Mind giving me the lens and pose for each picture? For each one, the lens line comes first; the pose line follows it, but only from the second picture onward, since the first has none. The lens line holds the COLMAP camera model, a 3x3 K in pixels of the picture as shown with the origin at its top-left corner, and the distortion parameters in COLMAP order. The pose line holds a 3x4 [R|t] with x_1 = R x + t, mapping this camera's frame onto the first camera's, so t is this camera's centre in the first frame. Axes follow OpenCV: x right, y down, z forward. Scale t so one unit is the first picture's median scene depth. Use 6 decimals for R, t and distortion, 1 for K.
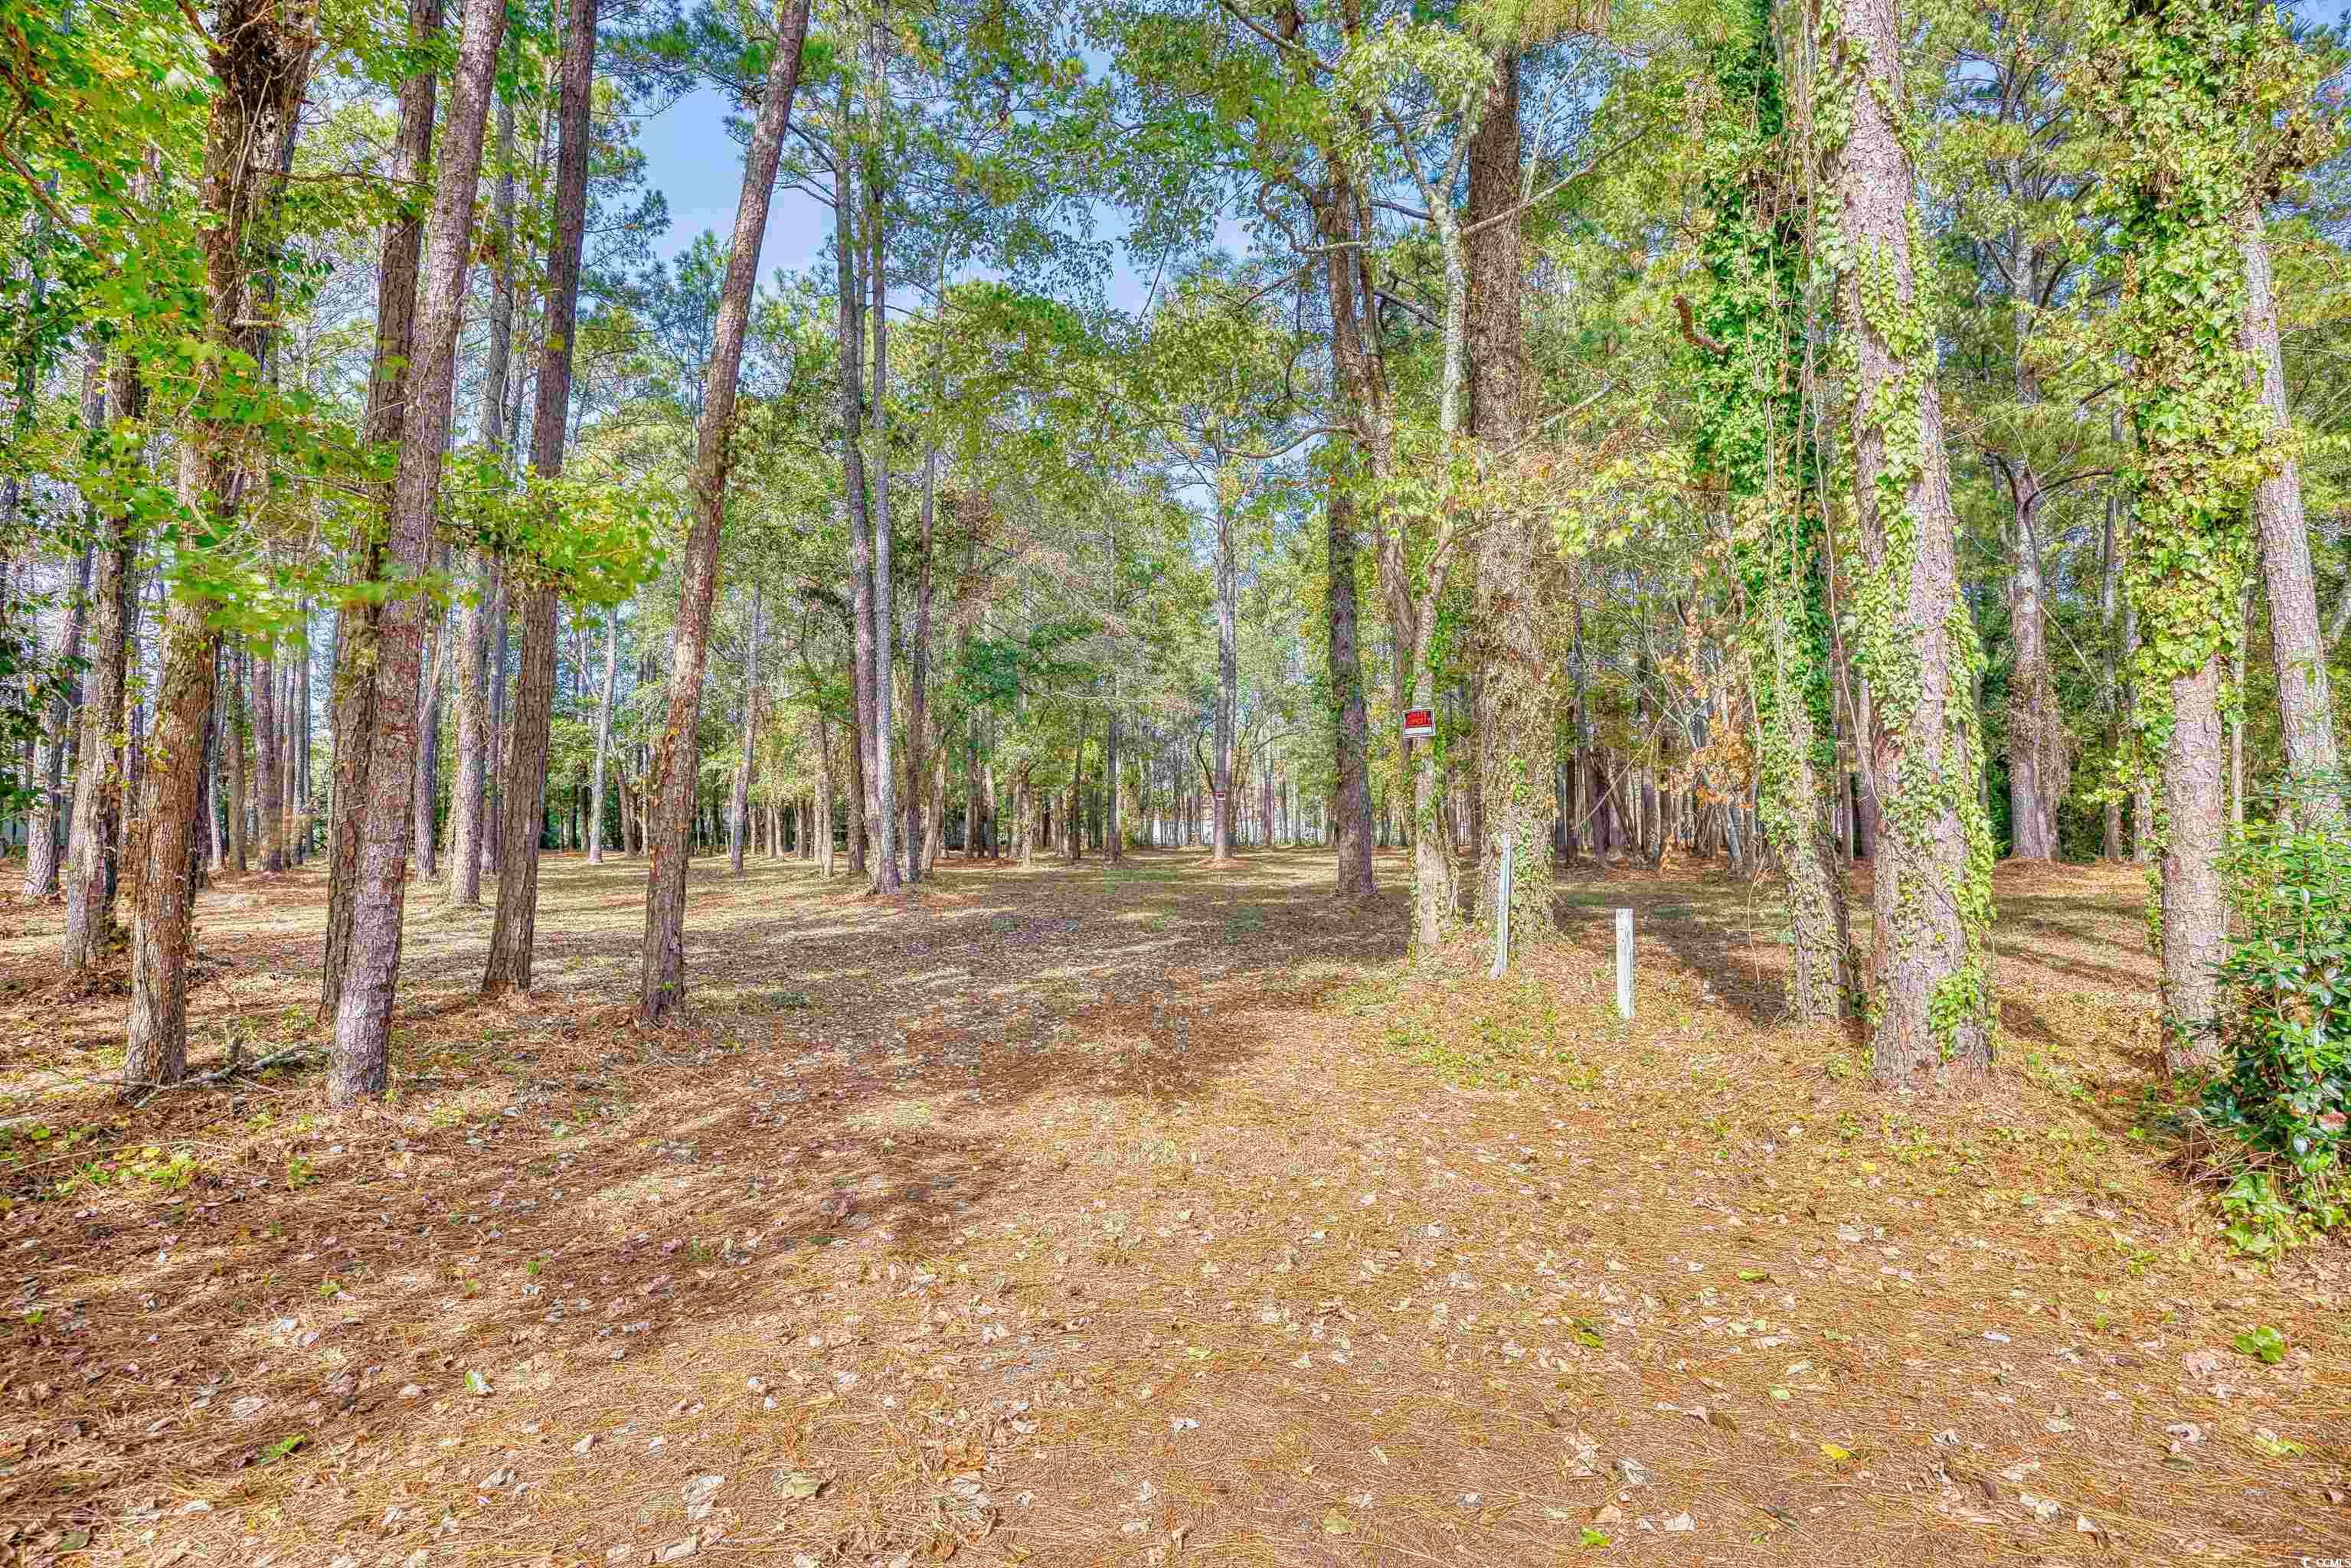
lens RADIAL K [[1145.8, 0, 1221.9], [0, 1145.8, 786.7], [0, 0, 1]] dist [-0.039122, 0.000004]
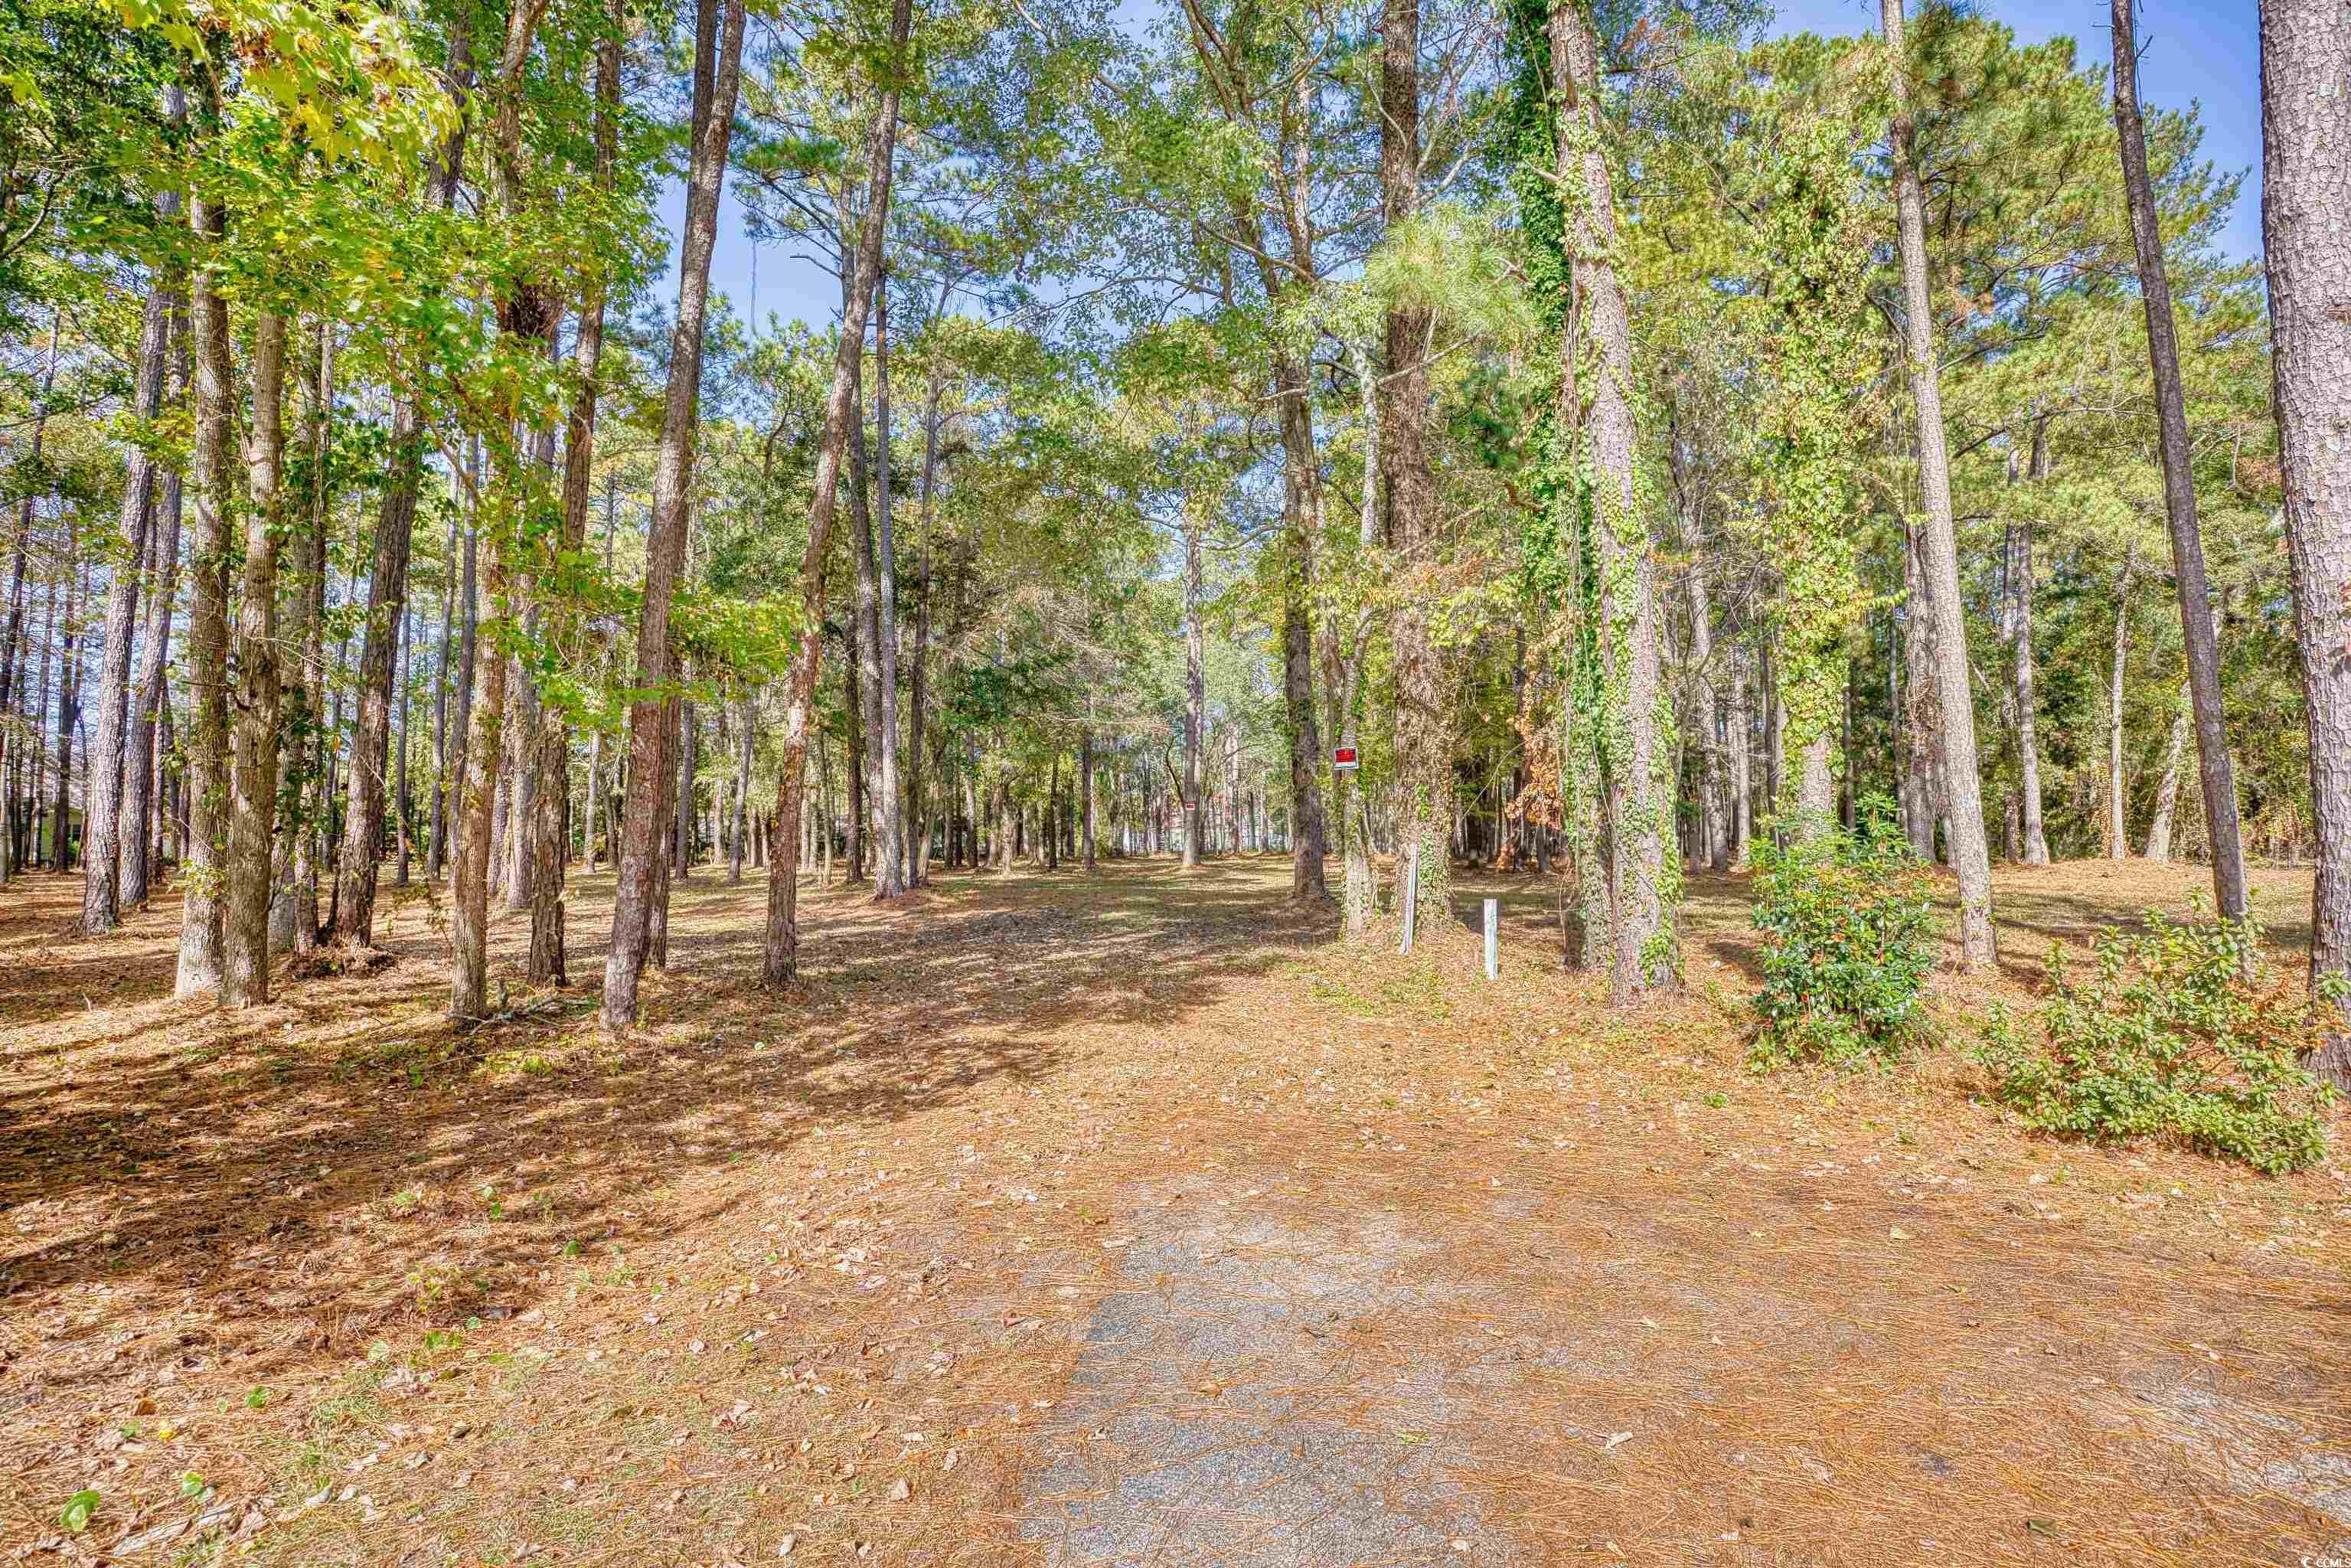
lens RADIAL K [[1146.0, 0, 1221.9], [0, 1146.0, 786.7], [0, 0, 1]] dist [-0.039122, 0.000004]
pose [[0.999606, -0.003271, 0.027863, -0.001836], [0.003449, 0.999974, -0.006338, -0.006791], [-0.027842, 0.006432, 0.999592, -0.123088]]
